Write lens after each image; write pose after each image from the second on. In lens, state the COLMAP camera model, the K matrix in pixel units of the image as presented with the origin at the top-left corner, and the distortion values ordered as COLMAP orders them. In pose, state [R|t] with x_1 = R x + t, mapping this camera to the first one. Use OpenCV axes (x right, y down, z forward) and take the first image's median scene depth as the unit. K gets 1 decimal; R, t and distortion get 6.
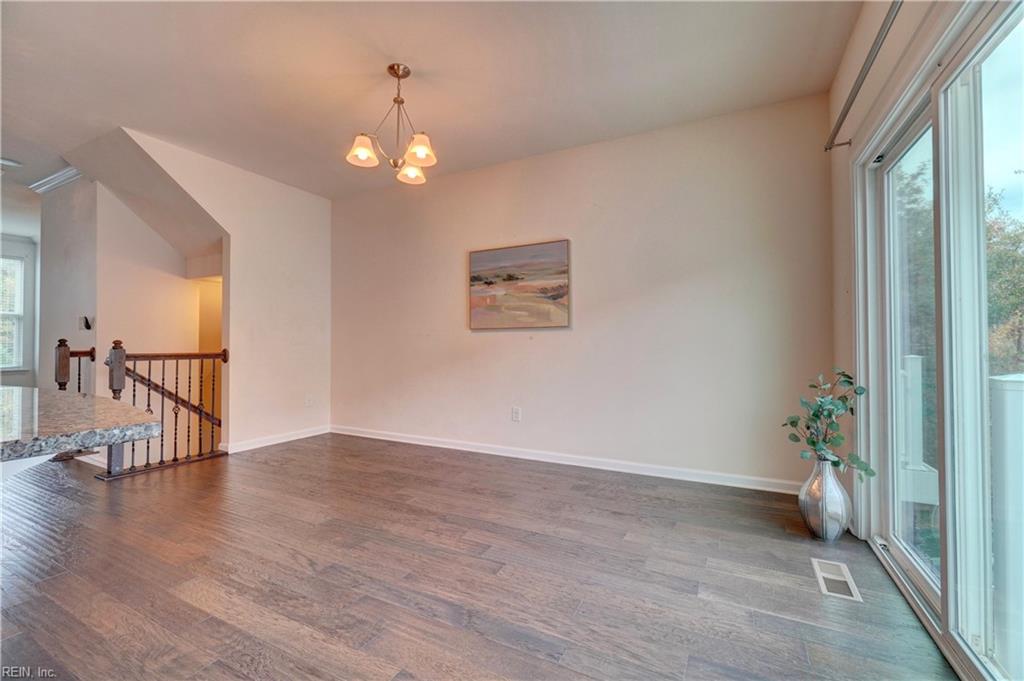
lens RADIAL K [[442.0, 0, 505.8], [0, 442.0, 338.9], [0, 0, 1]] dist [-0.013003, 0.007368]
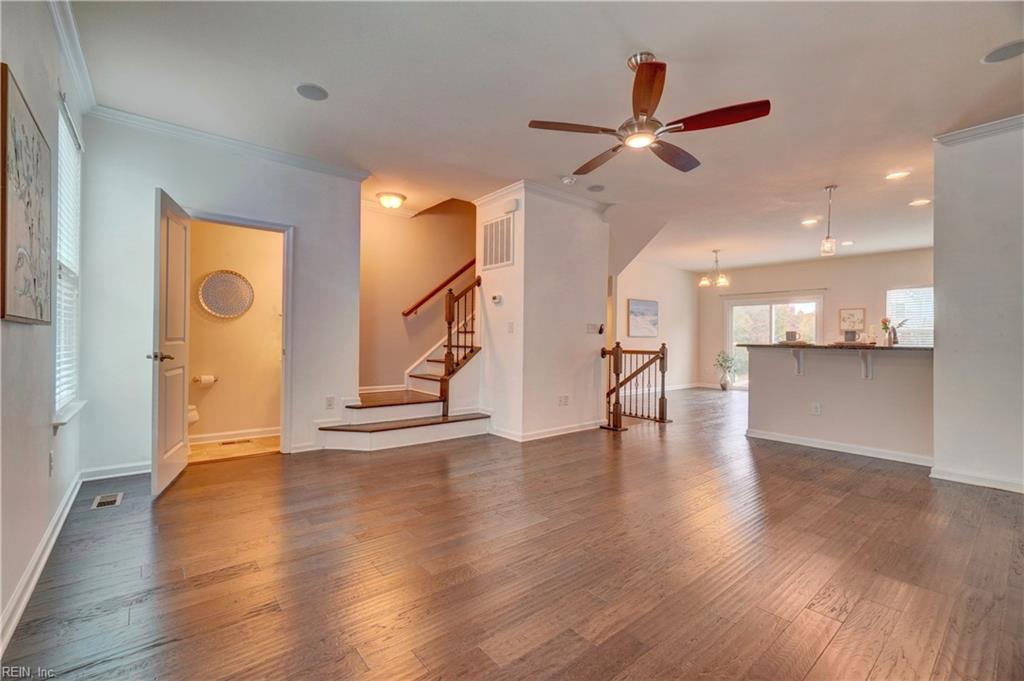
lens RADIAL K [[442.0, 0, 505.8], [0, 442.0, 338.9], [0, 0, 1]] dist [-0.013003, 0.007368]
pose [[0.401971, 0.004264, 0.915642, -3.290168], [-0.022980, 0.999721, 0.005433, -0.010122], [-0.915364, -0.023225, 0.401957, 1.017045]]
